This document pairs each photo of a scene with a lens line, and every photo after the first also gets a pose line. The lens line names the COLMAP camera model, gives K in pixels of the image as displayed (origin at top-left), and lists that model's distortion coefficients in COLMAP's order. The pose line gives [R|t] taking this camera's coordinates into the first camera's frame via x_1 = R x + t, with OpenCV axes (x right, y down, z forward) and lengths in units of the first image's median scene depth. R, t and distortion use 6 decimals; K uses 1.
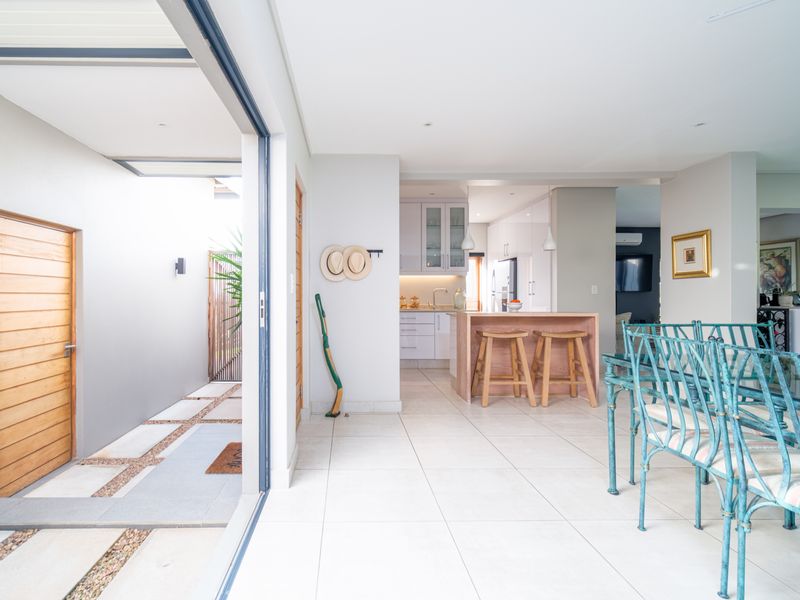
lens RADIAL K [[376.8, 0, 403.5], [0, 376.8, 293.7], [0, 0, 1]] dist [0.000378, -0.000294]
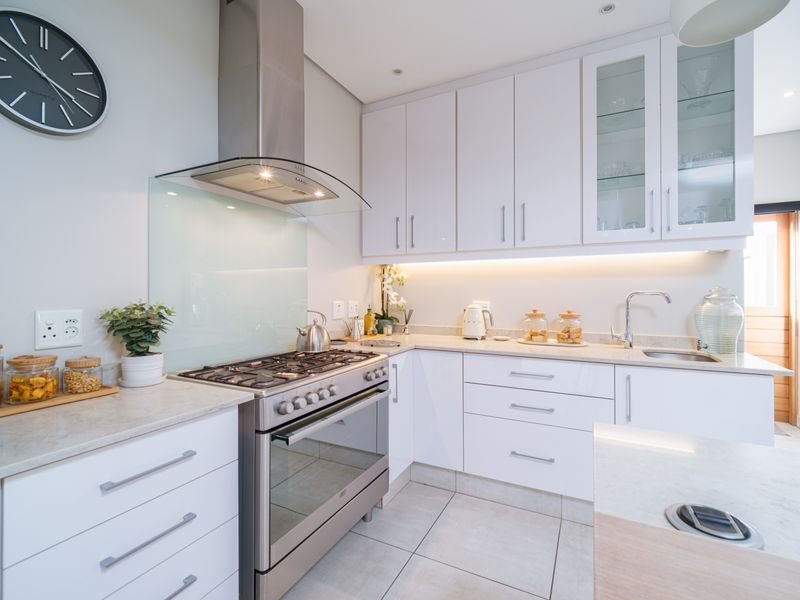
lens RADIAL K [[376.8, 0, 403.5], [0, 376.8, 293.7], [0, 0, 1]] dist [0.000378, -0.000294]
pose [[0.834201, -0.002129, -0.551457, 0.103473], [0.004879, 0.999982, 0.003520, -0.013880], [0.551439, -0.005627, 0.834196, 0.584129]]
